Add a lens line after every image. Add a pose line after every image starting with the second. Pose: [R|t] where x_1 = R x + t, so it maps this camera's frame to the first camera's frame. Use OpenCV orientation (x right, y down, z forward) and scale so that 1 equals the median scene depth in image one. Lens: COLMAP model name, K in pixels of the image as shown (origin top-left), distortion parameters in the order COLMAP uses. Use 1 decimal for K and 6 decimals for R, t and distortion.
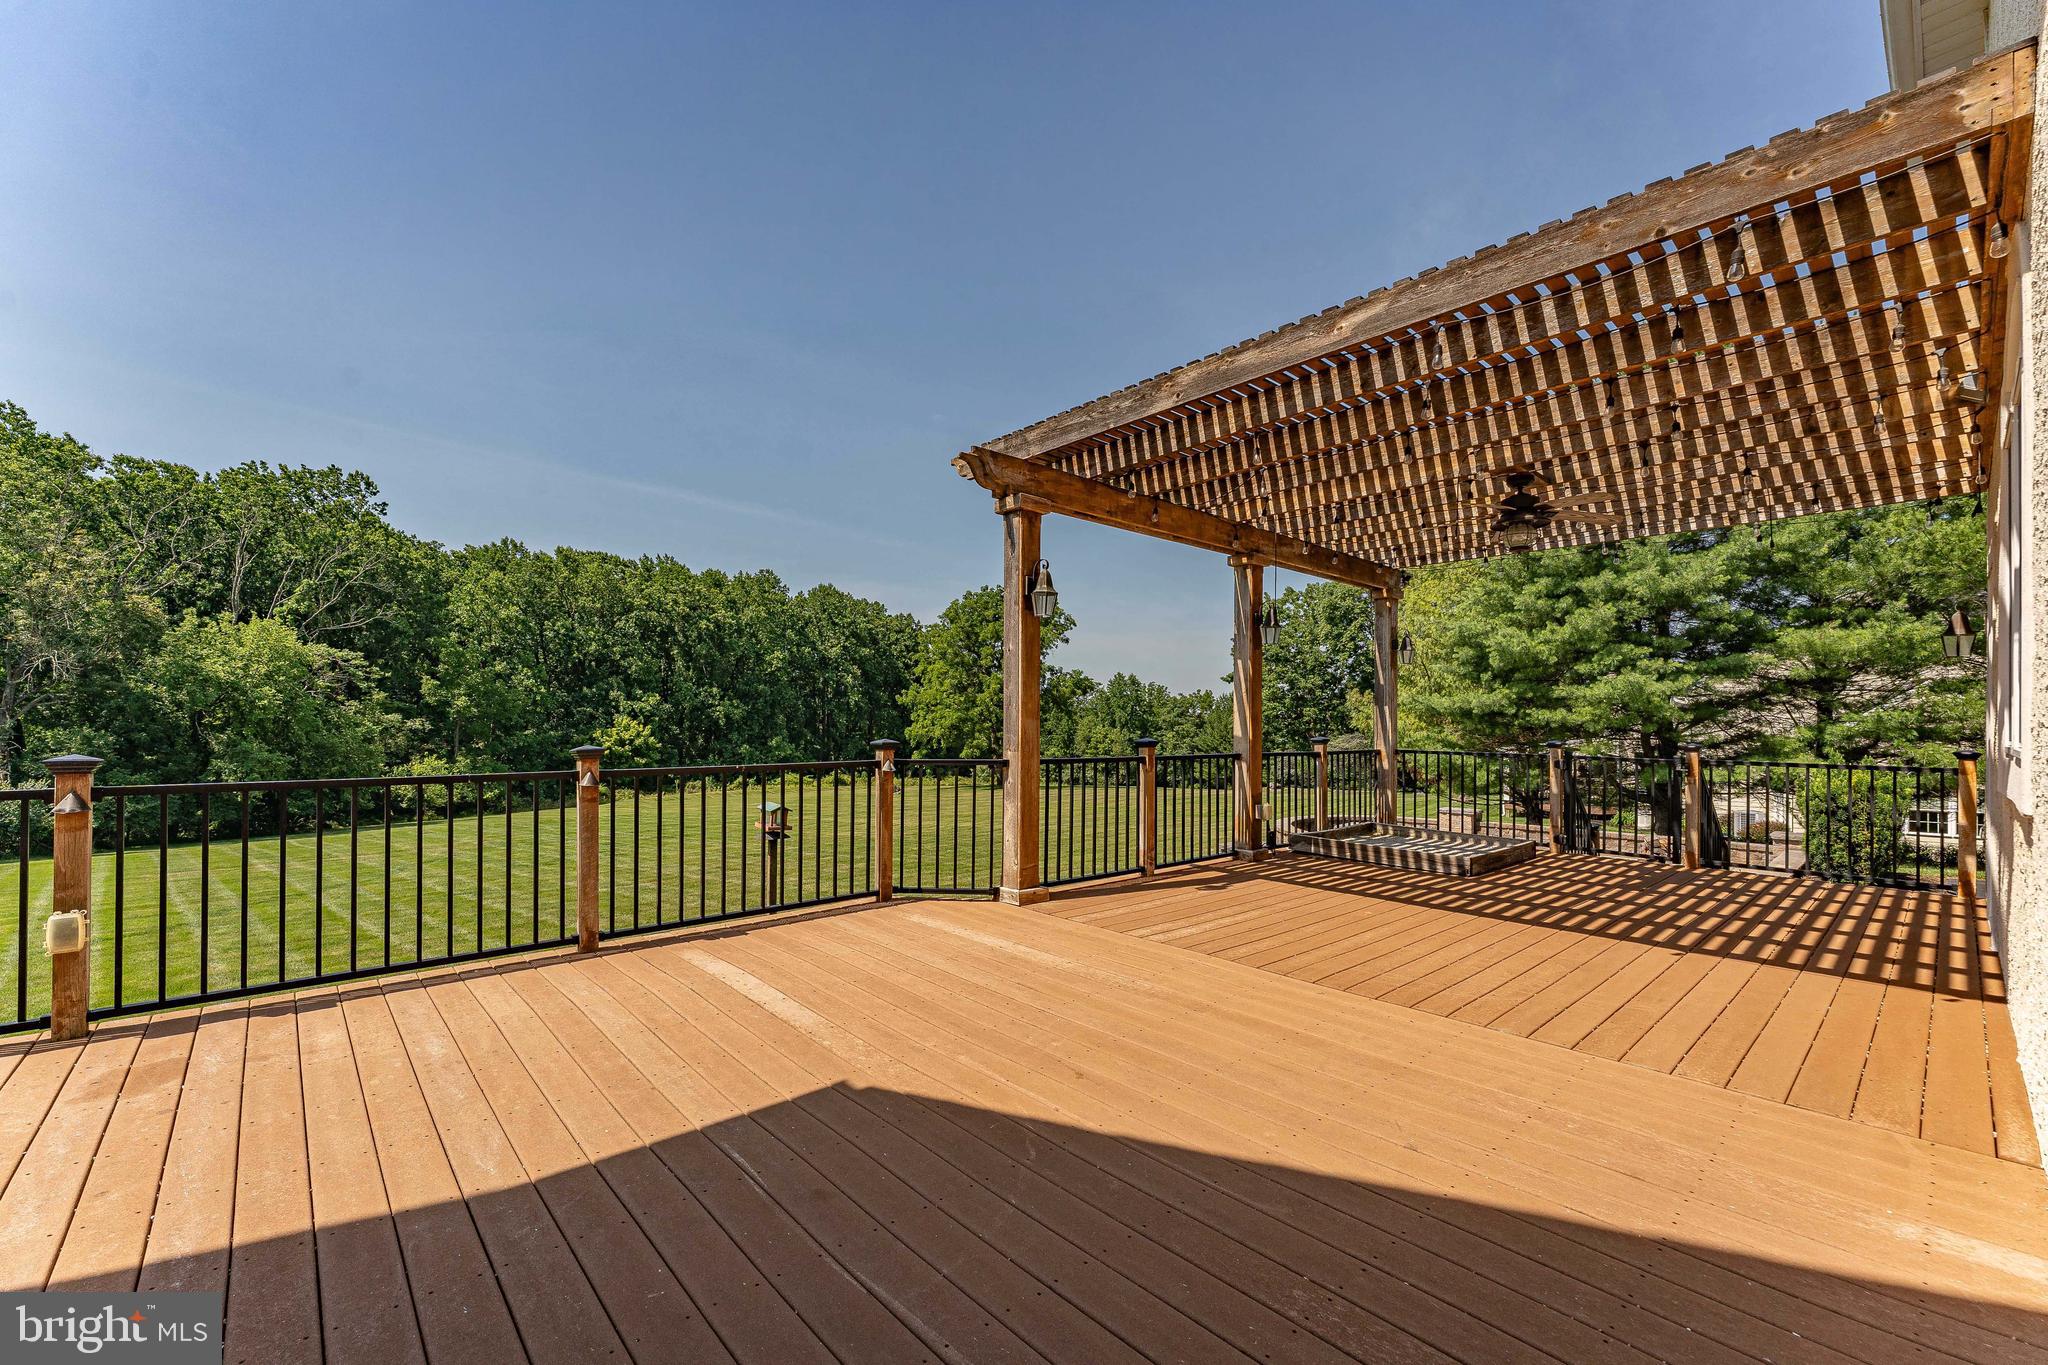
lens RADIAL K [[829.2, 0, 996.3], [0, 829.2, 716.1], [0, 0, 1]] dist [-0.003955, 0.000516]
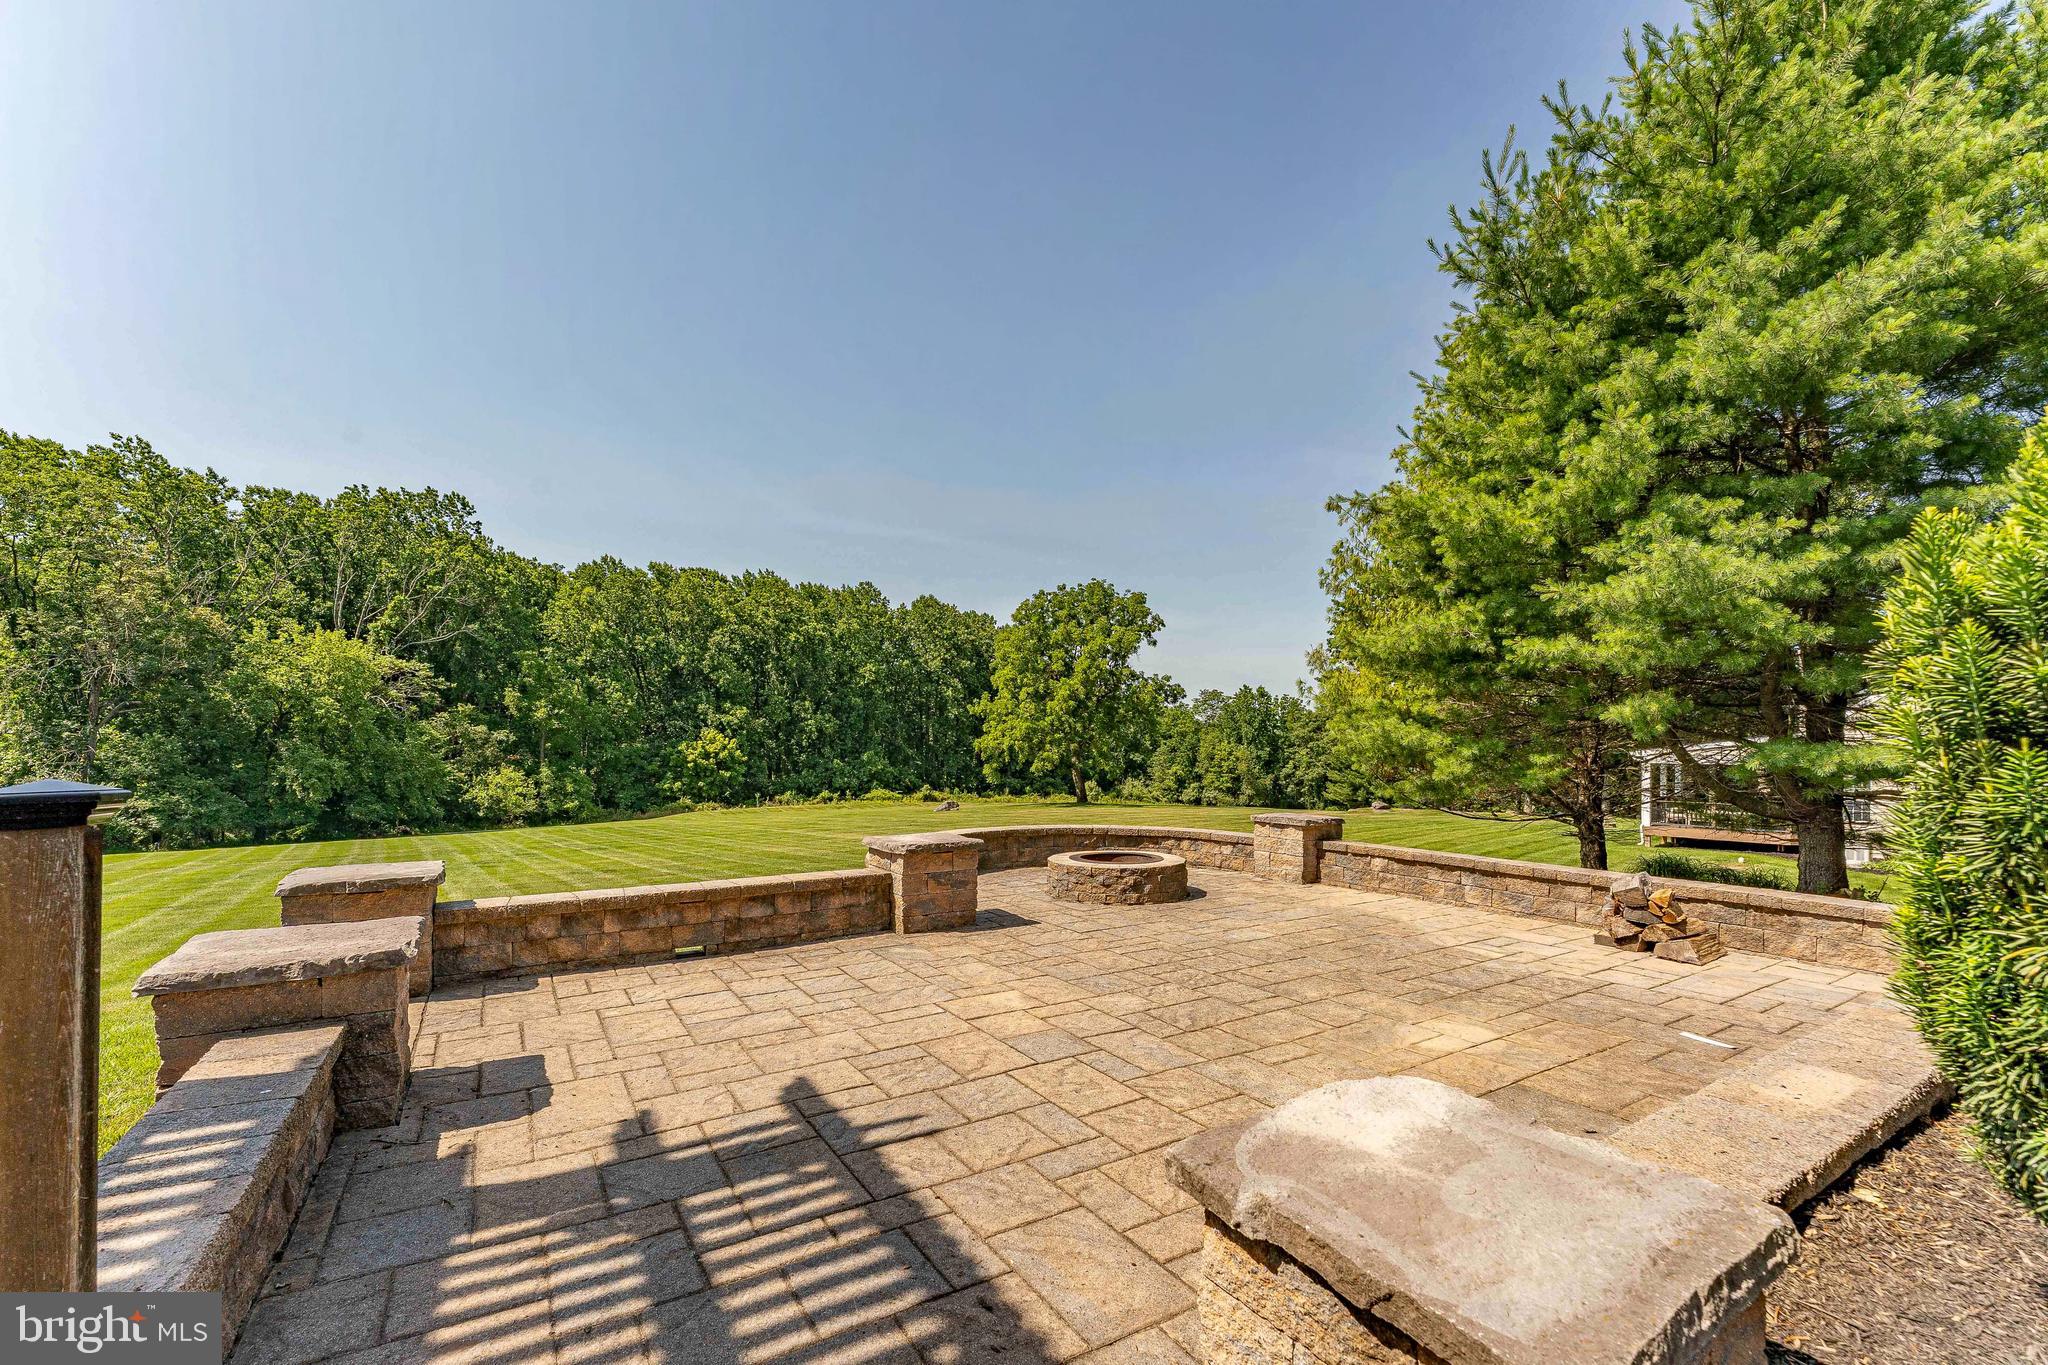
lens RADIAL K [[829.2, 0, 1010.2], [0, 829.2, 750.9], [0, 0, 1]] dist [-0.003955, 0.000516]
pose [[0.984277, 0.001692, -0.176623, 0.093554], [0.001018, 0.999883, 0.015249, 0.012871], [0.176628, -0.015189, 0.984160, 0.090058]]
